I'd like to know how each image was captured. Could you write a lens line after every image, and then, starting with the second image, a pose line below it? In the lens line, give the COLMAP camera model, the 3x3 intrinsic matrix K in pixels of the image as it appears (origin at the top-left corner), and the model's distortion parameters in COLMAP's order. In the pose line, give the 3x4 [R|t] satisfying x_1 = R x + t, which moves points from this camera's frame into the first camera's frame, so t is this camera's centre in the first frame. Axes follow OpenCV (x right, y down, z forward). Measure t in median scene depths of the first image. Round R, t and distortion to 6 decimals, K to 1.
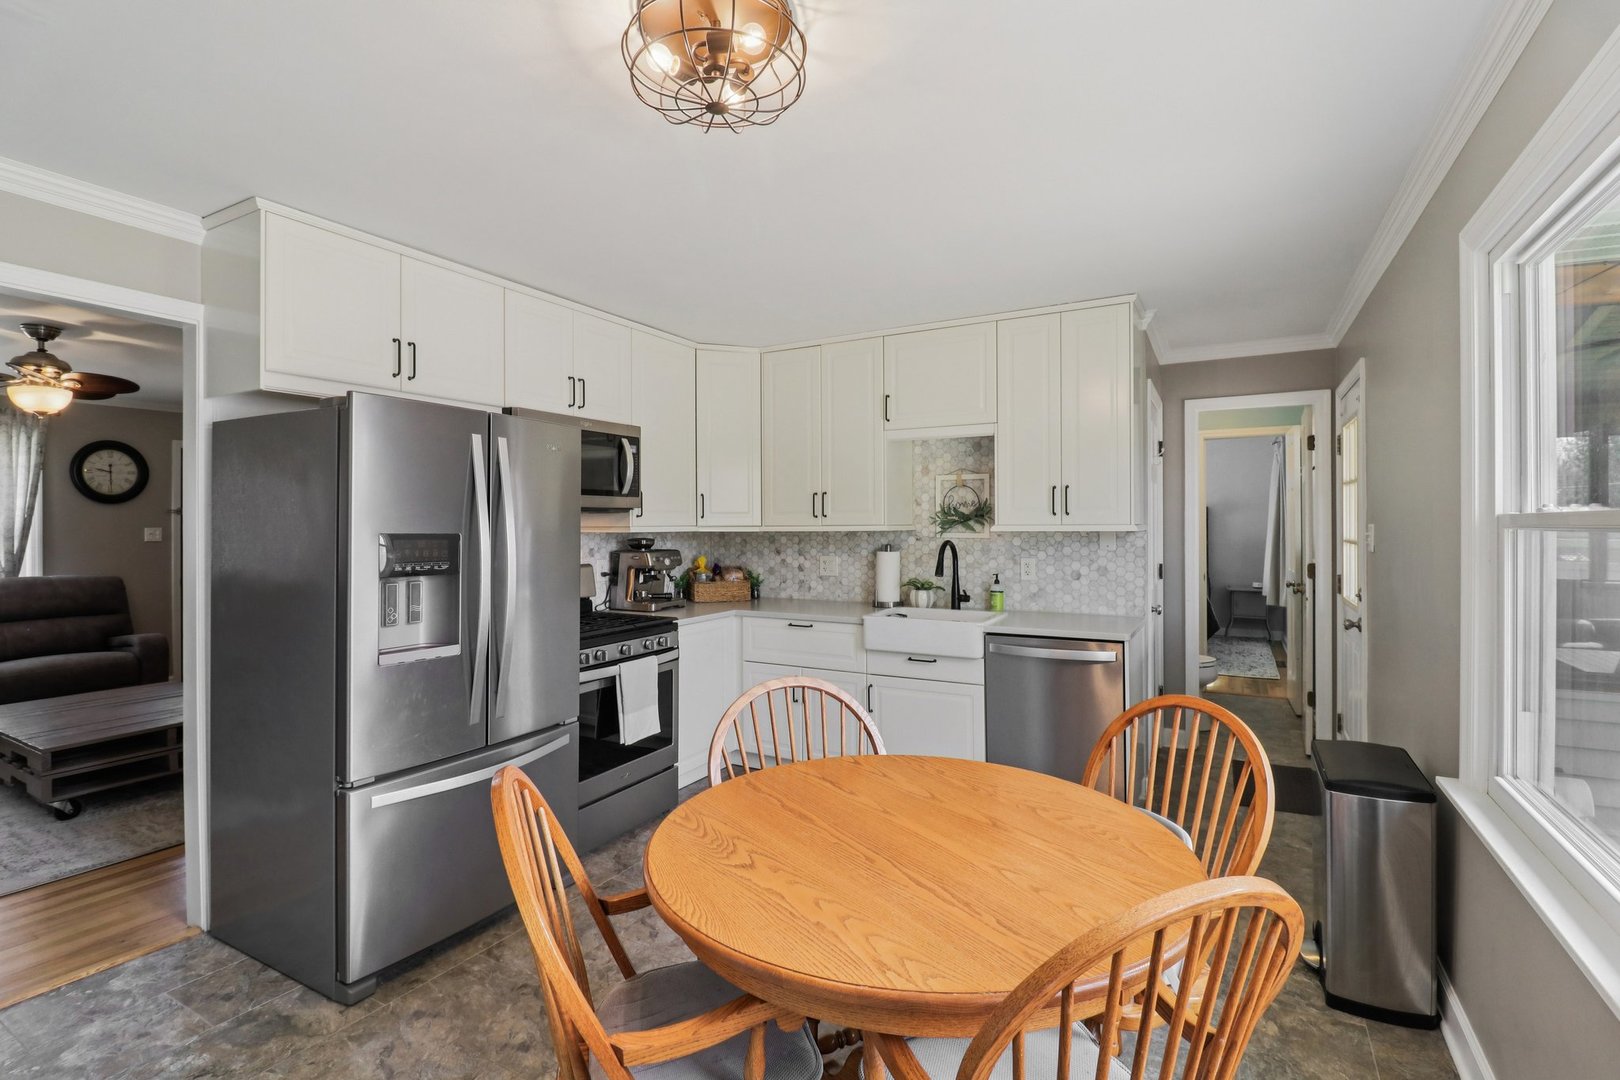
lens RADIAL K [[754.7, 0, 799.4], [0, 754.7, 520.9], [0, 0, 1]] dist [0.002694, -0.012254]
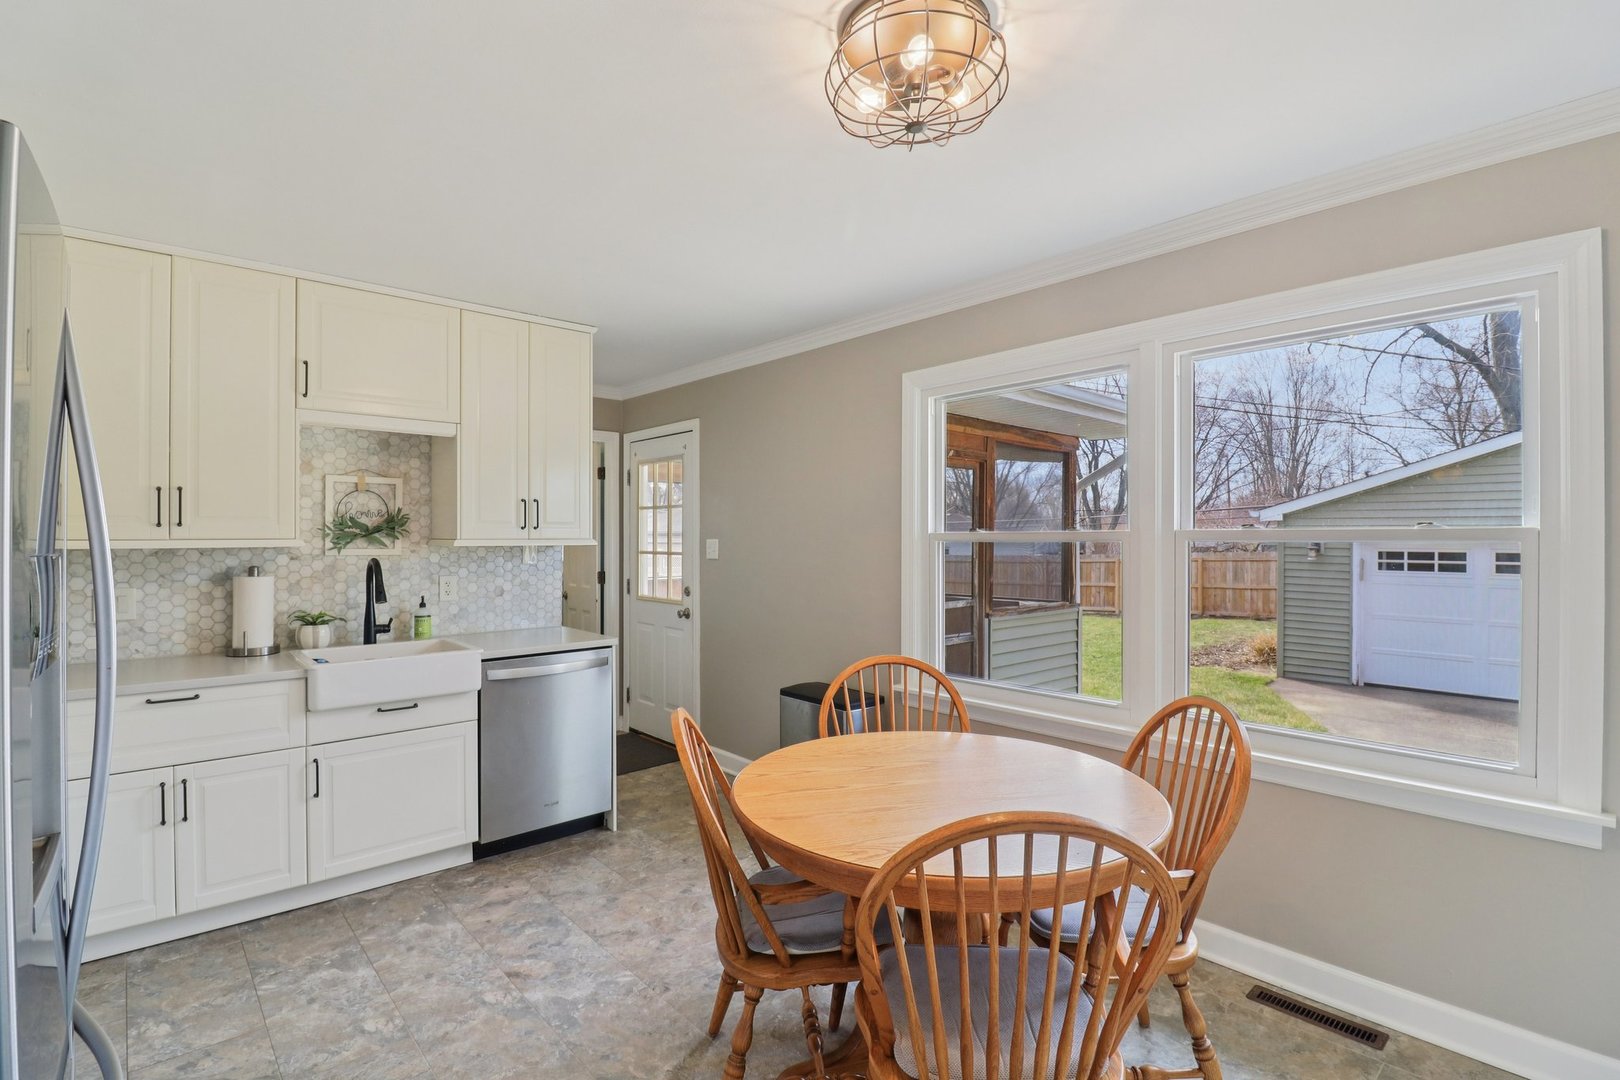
lens RADIAL K [[754.7, 0, 815.3], [0, 754.7, 542.8], [0, 0, 1]] dist [0.002694, -0.012254]
pose [[0.315745, -0.001265, 0.948843, -0.433458], [-0.005765, 0.999978, 0.003251, 0.004088], [-0.948826, -0.006497, 0.315731, 0.313611]]
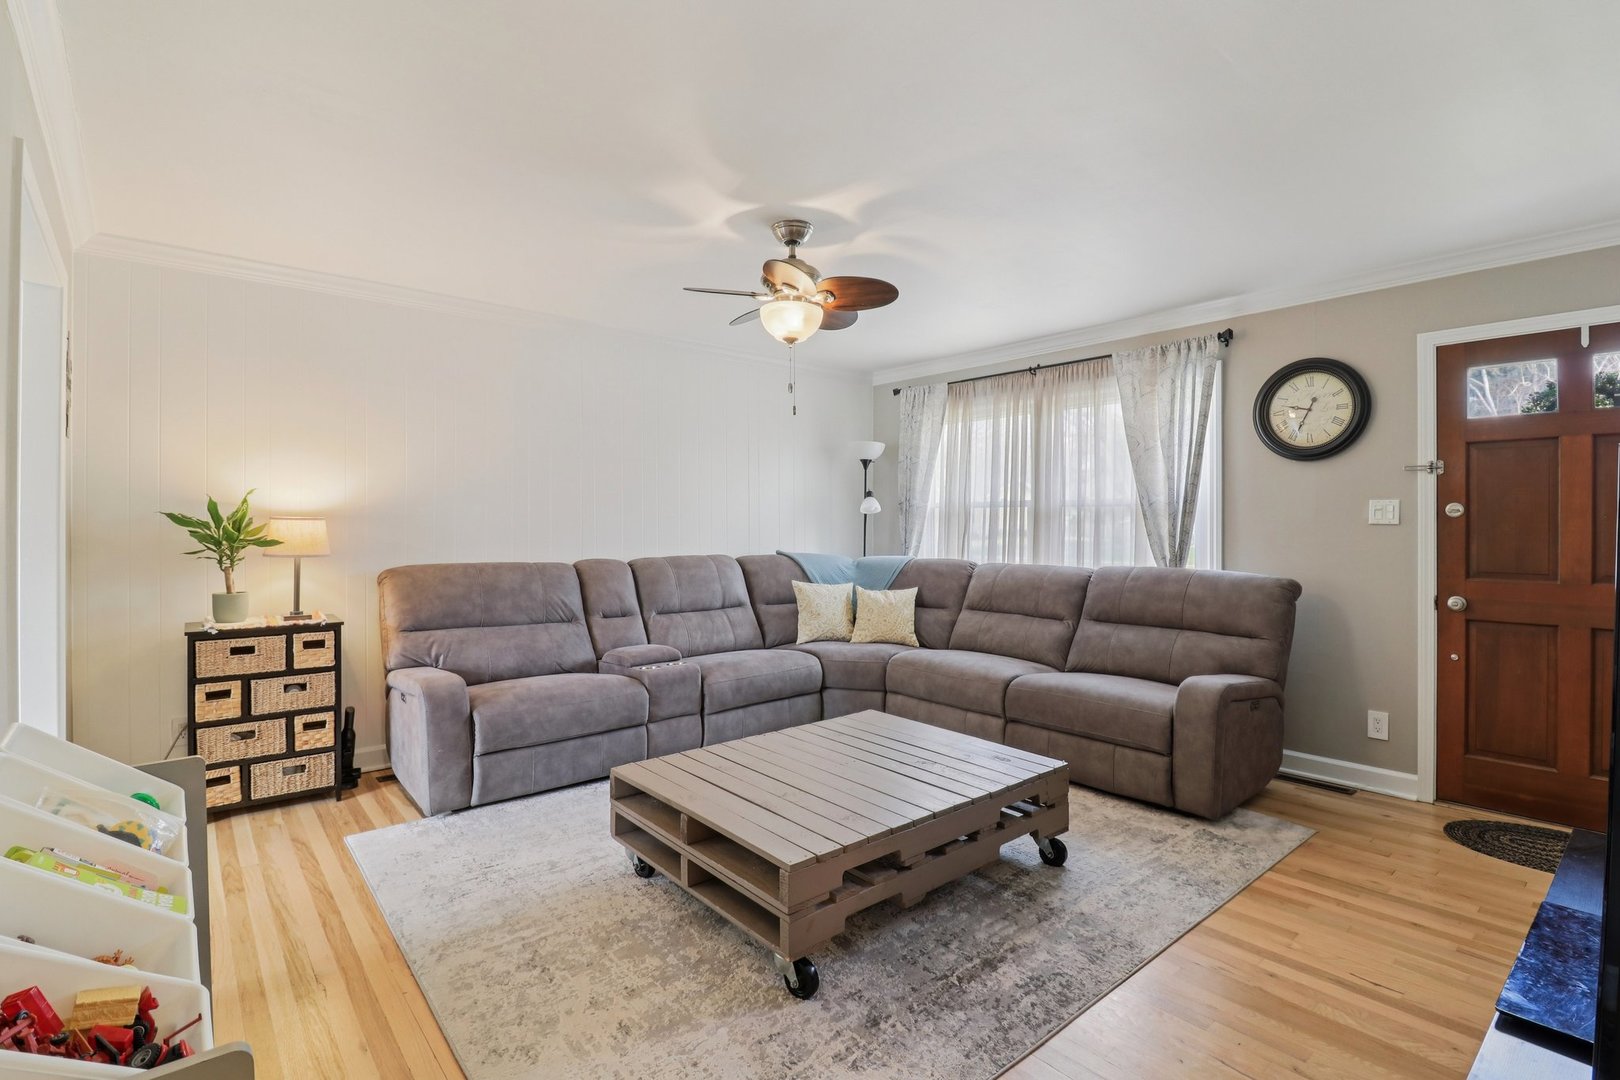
lens RADIAL K [[754.7, 0, 796.8], [0, 754.7, 526.7], [0, 0, 1]] dist [0.002694, -0.012254]
pose [[-0.351597, 0.005400, -0.936136, -0.294669], [0.001791, 0.999985, 0.005095, 0.041595], [0.936150, 0.000115, -0.351602, 1.270609]]
